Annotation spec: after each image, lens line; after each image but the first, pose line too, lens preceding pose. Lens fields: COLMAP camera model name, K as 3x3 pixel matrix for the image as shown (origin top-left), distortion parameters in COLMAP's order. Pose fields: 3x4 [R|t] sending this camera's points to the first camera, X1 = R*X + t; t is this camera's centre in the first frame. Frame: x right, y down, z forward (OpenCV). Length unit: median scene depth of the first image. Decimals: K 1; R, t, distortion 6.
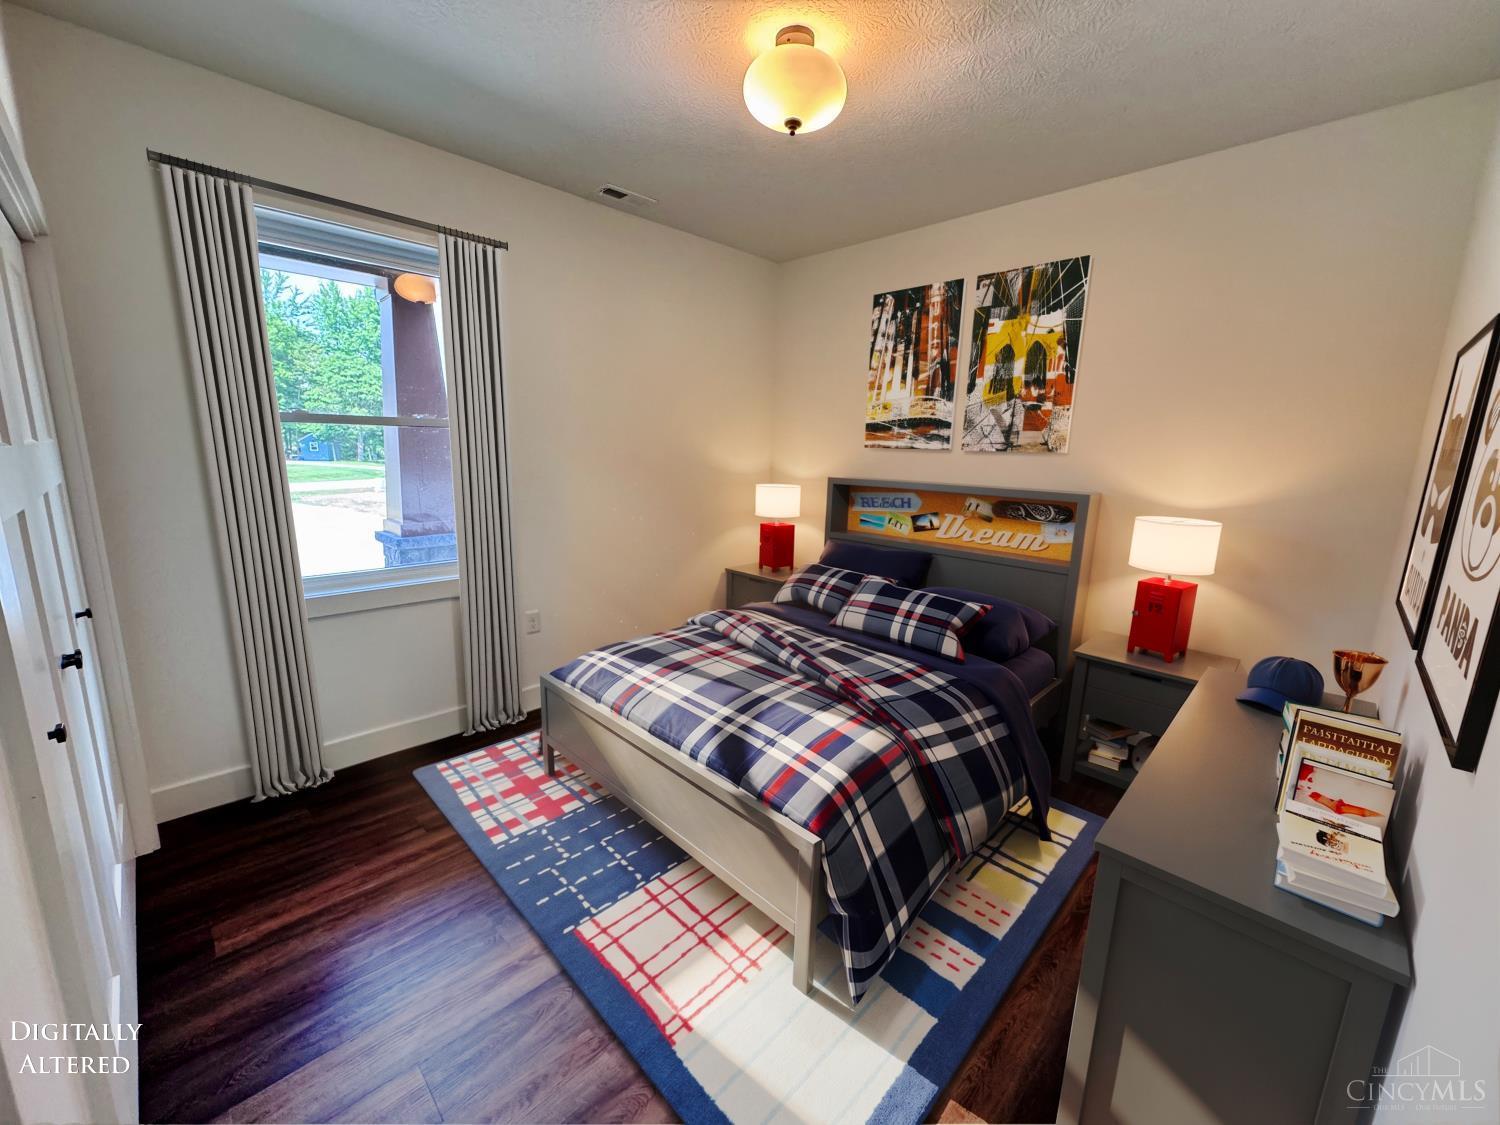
lens RADIAL K [[596.1, 0, 750.0], [0, 596.1, 562.5], [0, 0, 1]] dist [-0.000384, -0.000063]
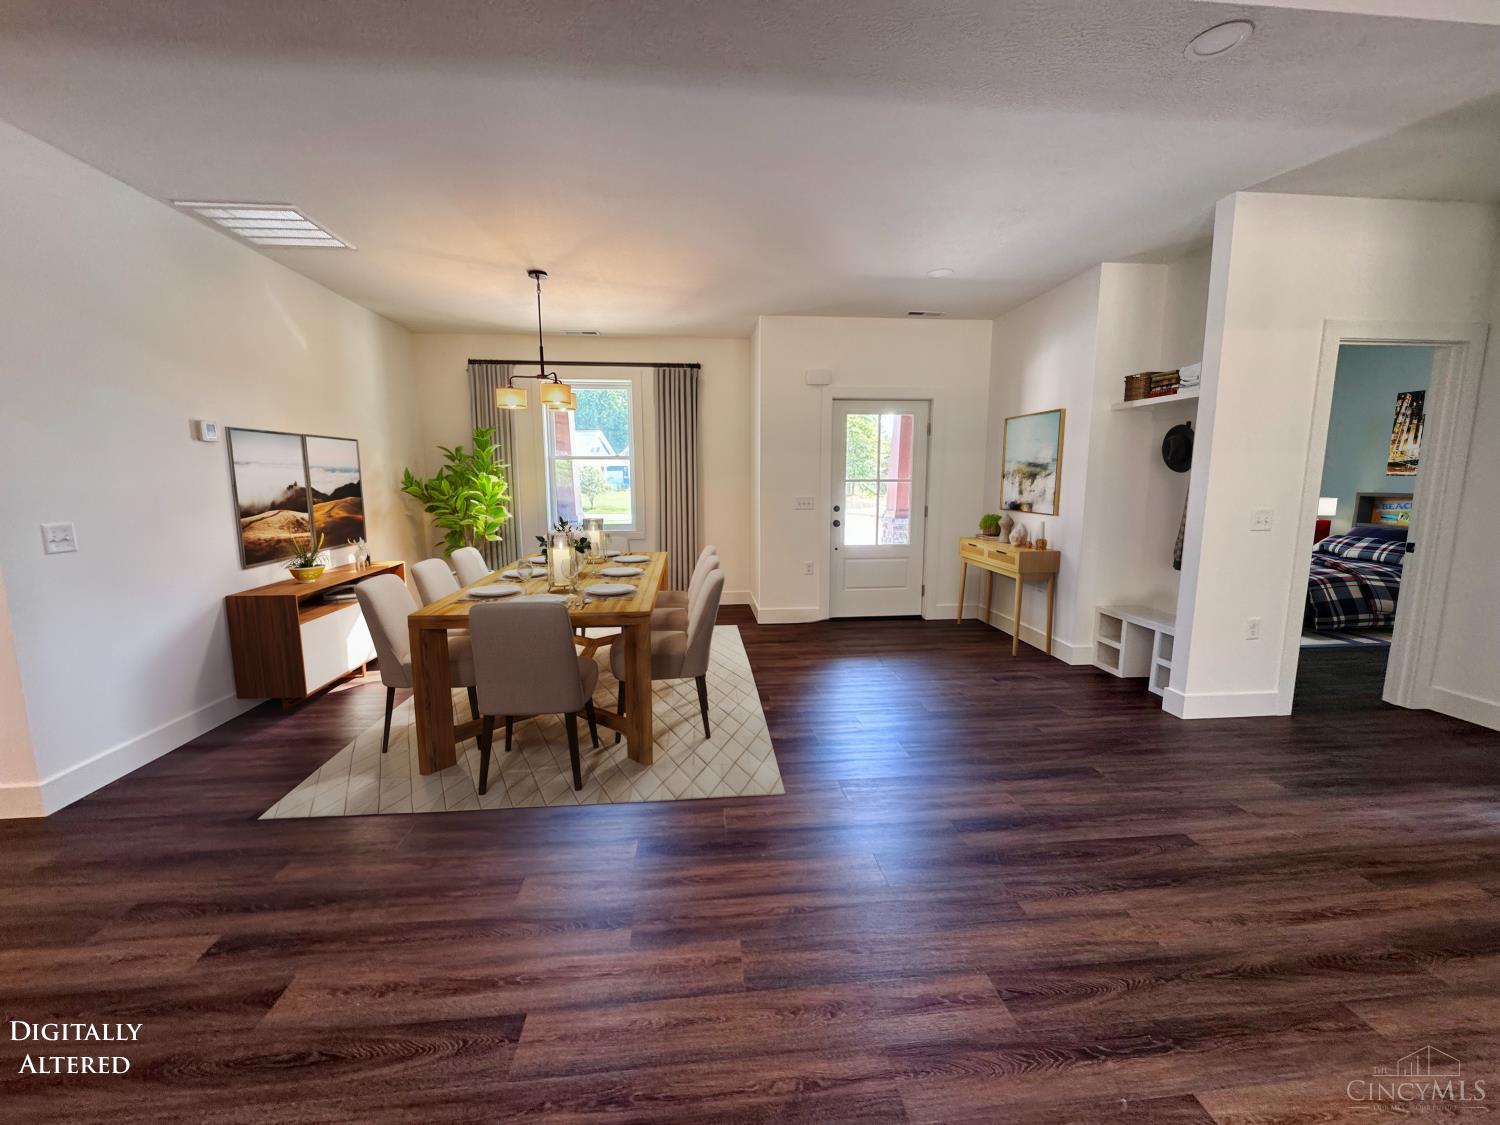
lens RADIAL K [[596.1, 0, 750.0], [0, 596.1, 562.5], [0, 0, 1]] dist [-0.000384, -0.000063]
pose [[0.723880, 0.067478, -0.686618, 0.058840], [-0.105680, 0.994306, -0.013699, 0.315028], [0.681784, 0.082478, 0.726889, -1.701484]]
